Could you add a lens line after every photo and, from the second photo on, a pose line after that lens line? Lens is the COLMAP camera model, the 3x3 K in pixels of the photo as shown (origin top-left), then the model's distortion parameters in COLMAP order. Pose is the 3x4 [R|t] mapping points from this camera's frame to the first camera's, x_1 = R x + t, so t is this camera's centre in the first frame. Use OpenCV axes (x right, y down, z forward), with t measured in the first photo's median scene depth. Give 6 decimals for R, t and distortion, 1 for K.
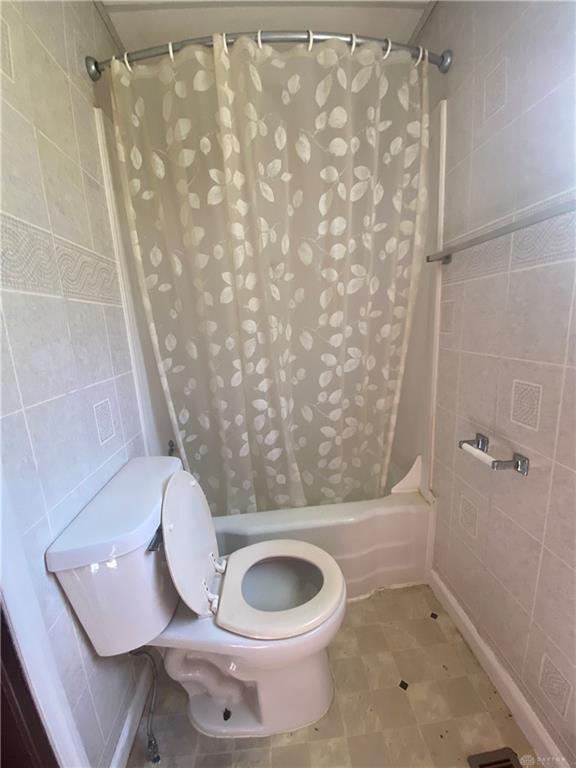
lens RADIAL K [[315.3, 0, 287.8], [0, 315.3, 382.3], [0, 0, 1]] dist [-0.017805, -0.002481]
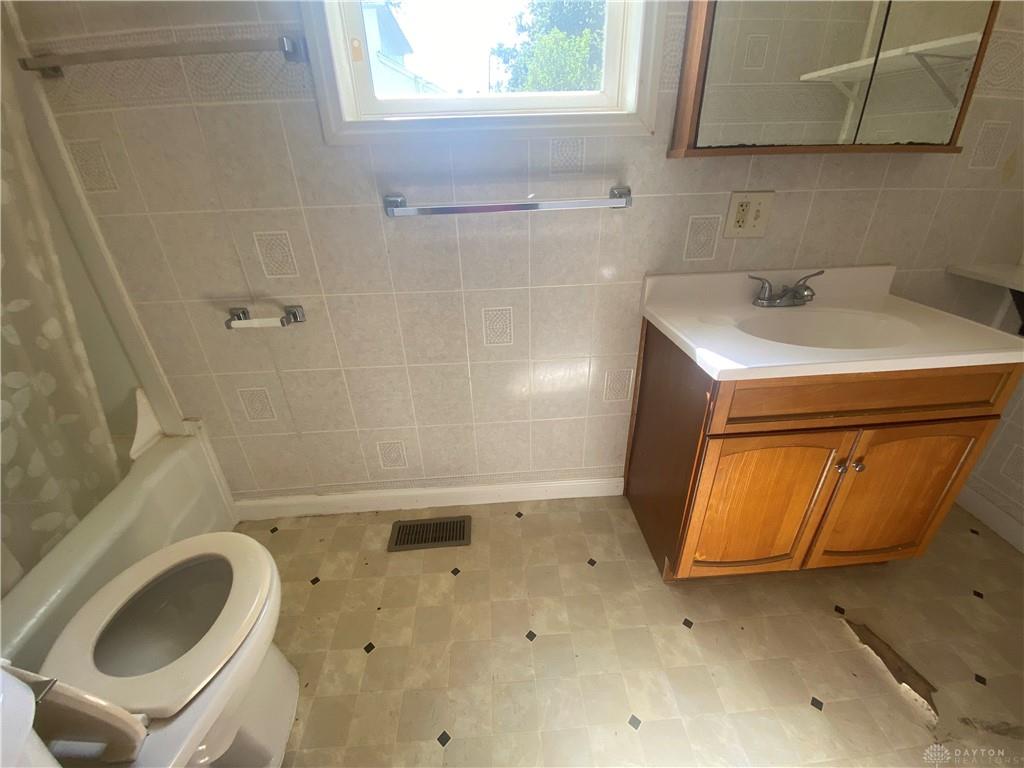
lens RADIAL K [[420.3, 0, 506.7], [0, 420.3, 384.1], [0, 0, 1]] dist [-0.017805, -0.002481]
pose [[0.023549, -0.420325, 0.907068, -0.531132], [0.221580, 0.886947, 0.405249, 0.049041], [-0.974858, 0.191445, 0.114022, 0.158990]]
